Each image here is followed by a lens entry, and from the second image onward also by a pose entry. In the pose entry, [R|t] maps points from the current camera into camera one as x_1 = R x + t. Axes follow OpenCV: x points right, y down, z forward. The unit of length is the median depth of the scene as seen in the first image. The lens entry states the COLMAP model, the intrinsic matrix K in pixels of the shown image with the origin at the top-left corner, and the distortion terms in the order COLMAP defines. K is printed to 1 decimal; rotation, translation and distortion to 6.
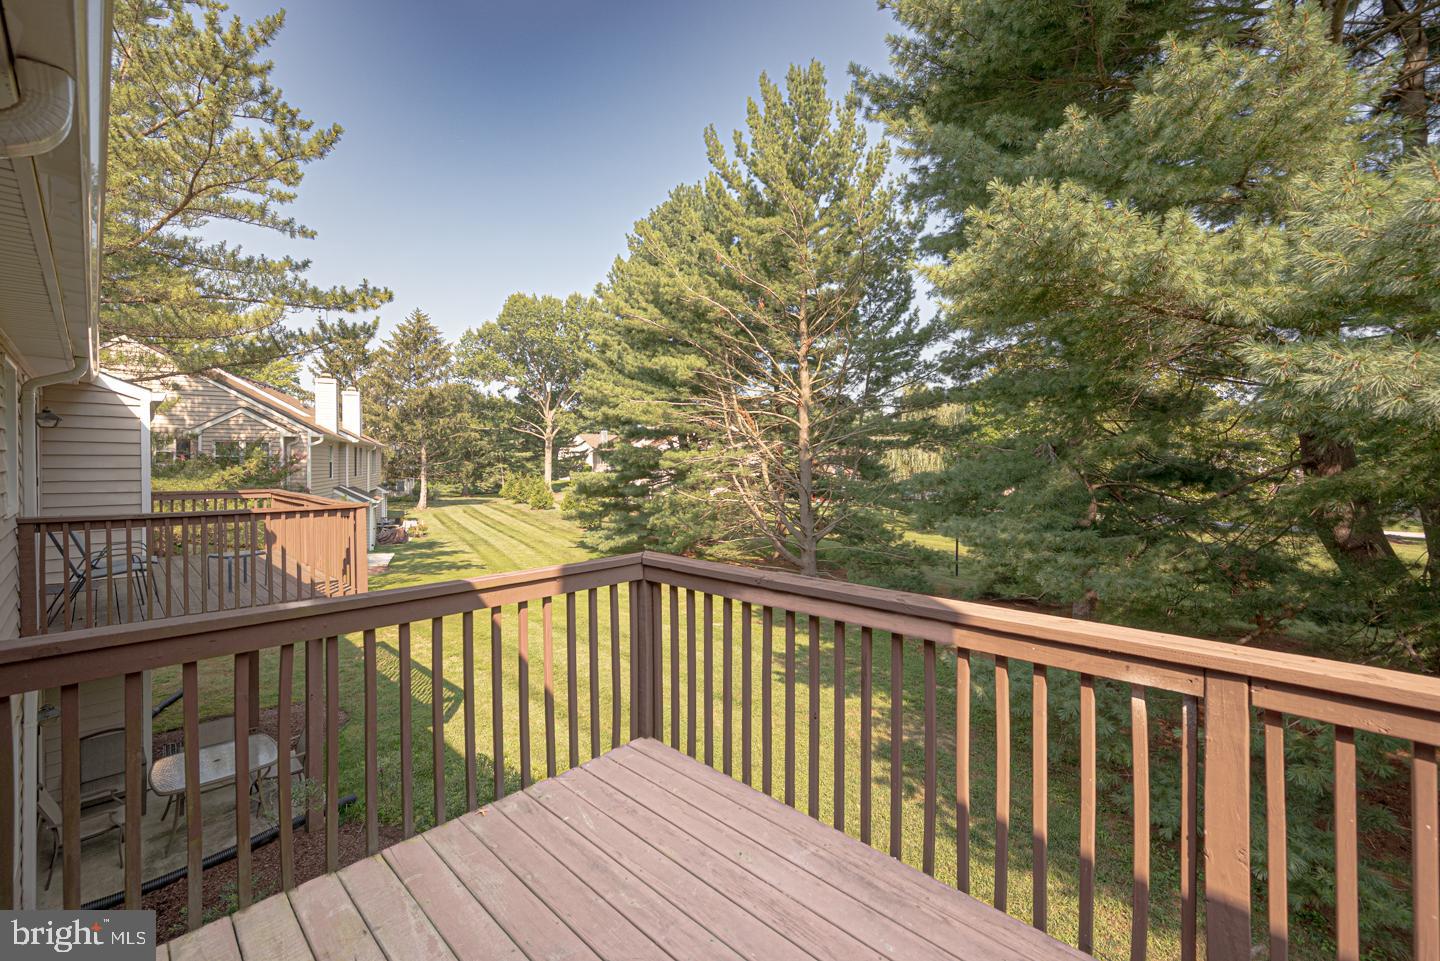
lens RADIAL K [[586.6, 0, 732.2], [0, 586.6, 468.7], [0, 0, 1]] dist [-0.001574, -0.000977]
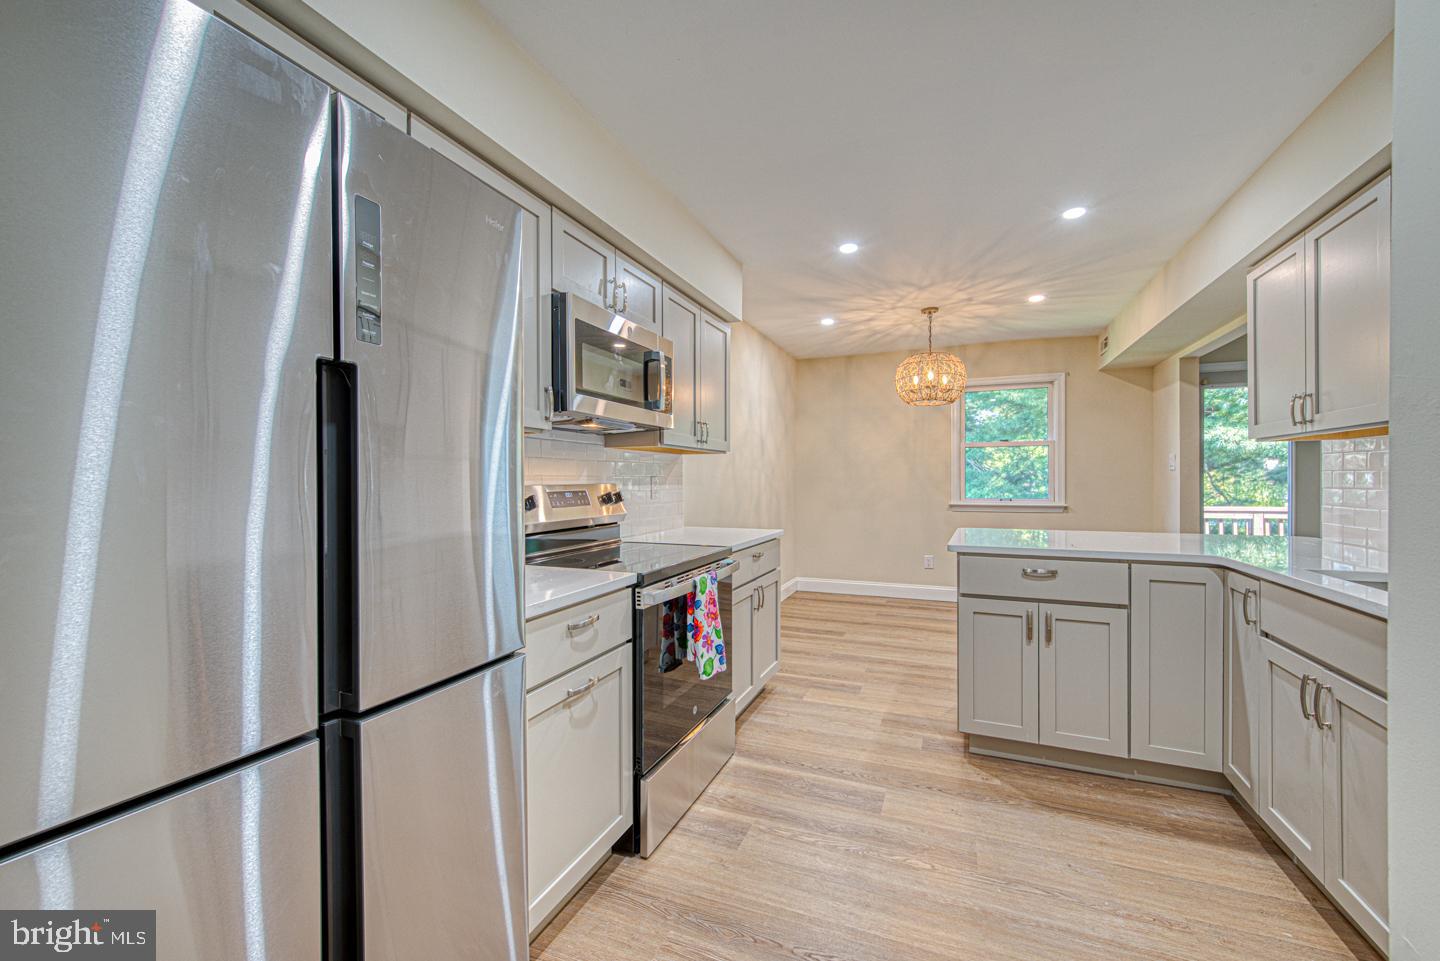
lens RADIAL K [[586.6, 0, 718.0], [0, 586.6, 481.1], [0, 0, 1]] dist [-0.001574, -0.000977]
pose [[0.939529, -0.003931, 0.342446, -0.266751], [0.006865, 0.999949, -0.007356, 0.007423], [-0.342400, 0.009262, 0.939509, -0.103846]]
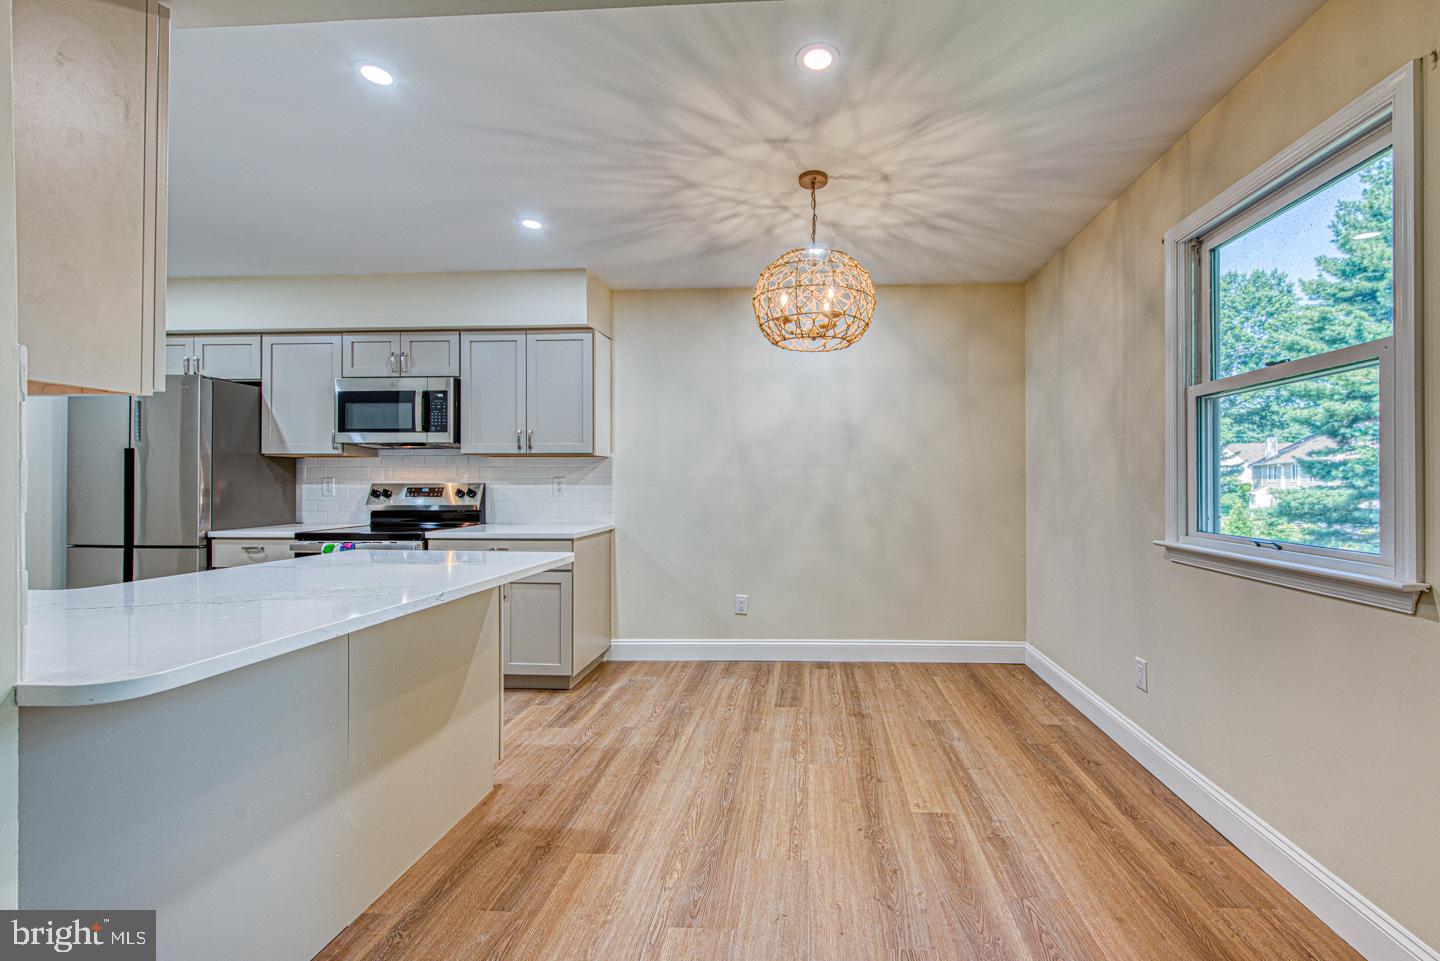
lens RADIAL K [[586.6, 0, 757.0], [0, 586.6, 480.4], [0, 0, 1]] dist [-0.001574, -0.000977]
pose [[0.618135, -0.001580, -0.786070, -0.080168], [-0.007713, 0.999938, -0.008075, 0.006846], [0.786034, 0.011055, 0.618085, -0.030724]]
